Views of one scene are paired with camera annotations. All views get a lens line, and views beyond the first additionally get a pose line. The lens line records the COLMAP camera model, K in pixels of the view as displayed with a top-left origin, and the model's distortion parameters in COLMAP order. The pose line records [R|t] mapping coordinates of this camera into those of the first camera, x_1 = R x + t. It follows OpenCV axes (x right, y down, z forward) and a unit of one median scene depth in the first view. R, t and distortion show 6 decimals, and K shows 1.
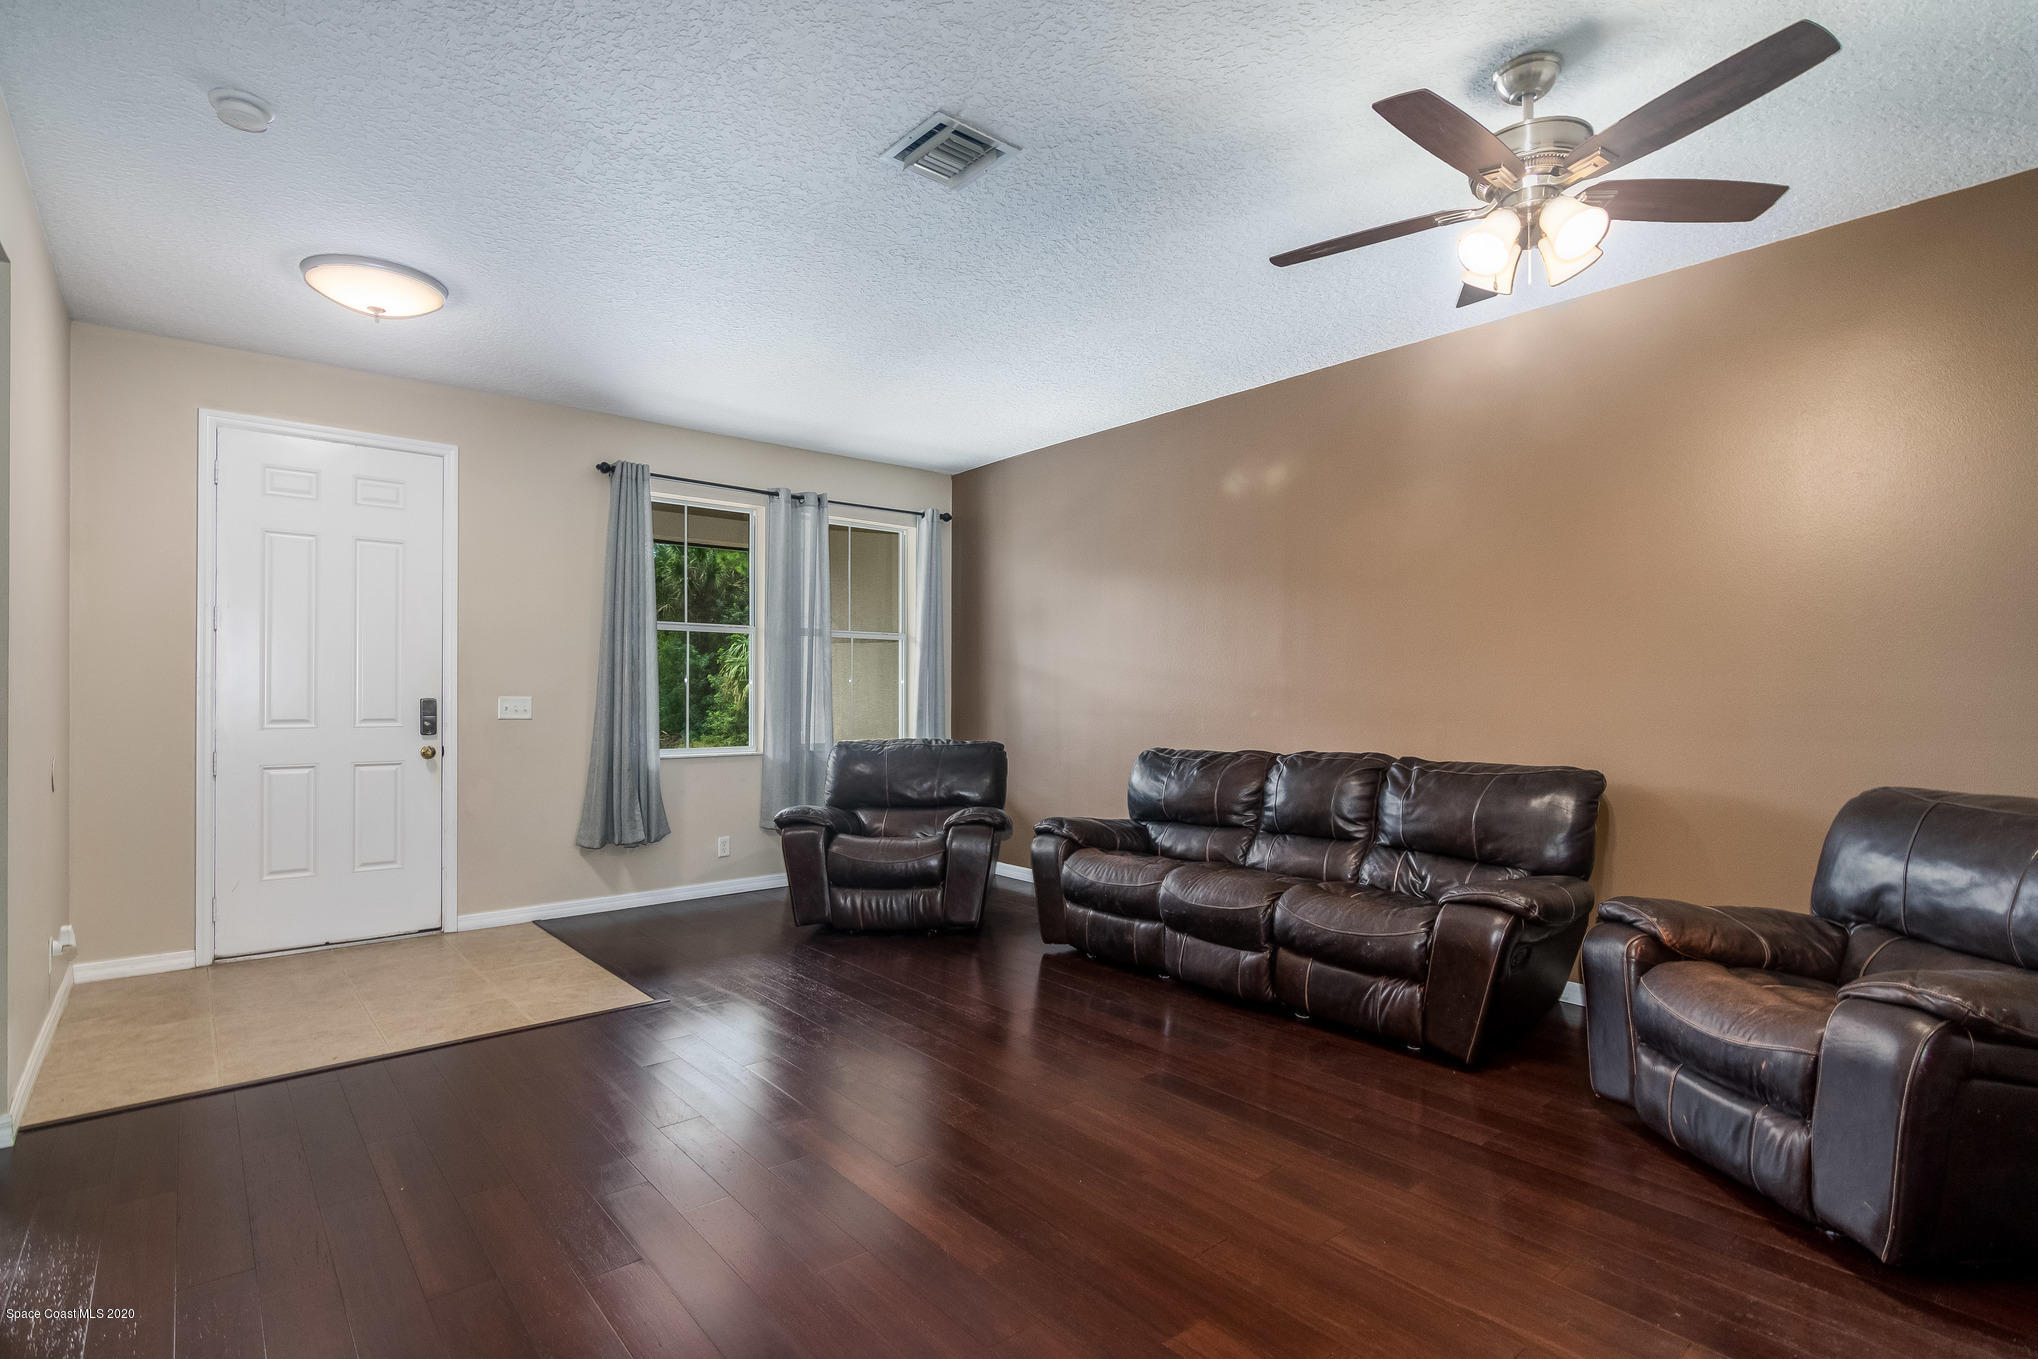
lens RADIAL K [[994.5, 0, 1006.6], [0, 994.5, 684.8], [0, 0, 1]] dist [-0.002954, 0.001458]
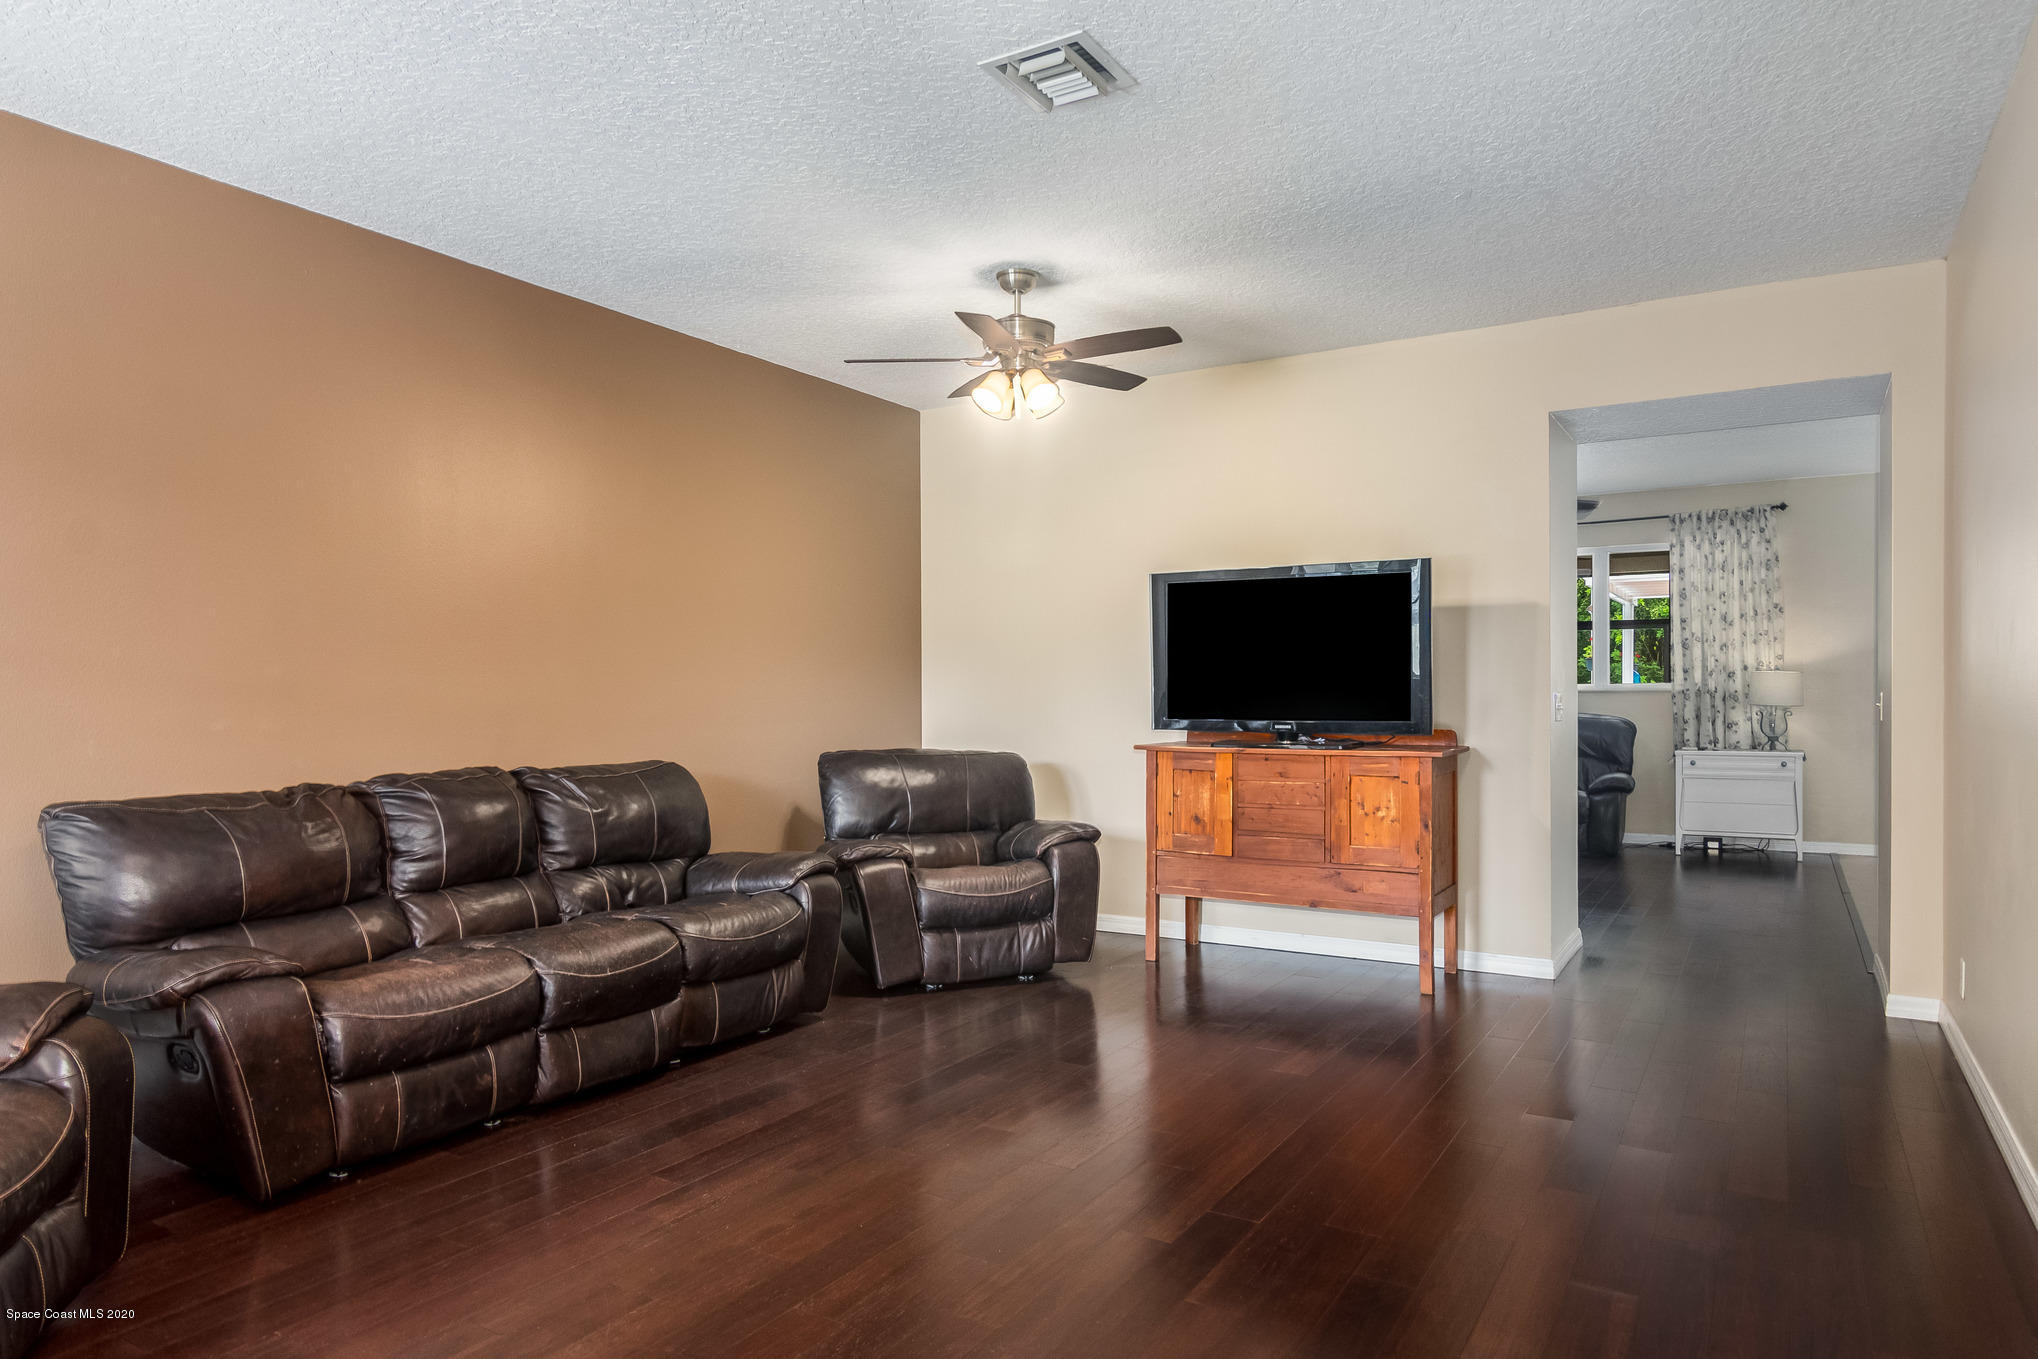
lens RADIAL K [[1242.5, 0, 1019.0], [0, 1242.5, 679.5], [0, 0, 1]] dist [0.001062, 0.000213]
pose [[-0.318162, 0.006803, 0.948012, -0.777000], [-0.007350, 0.999927, -0.009642, 0.002777], [-0.948008, -0.010035, -0.318088, 0.974226]]
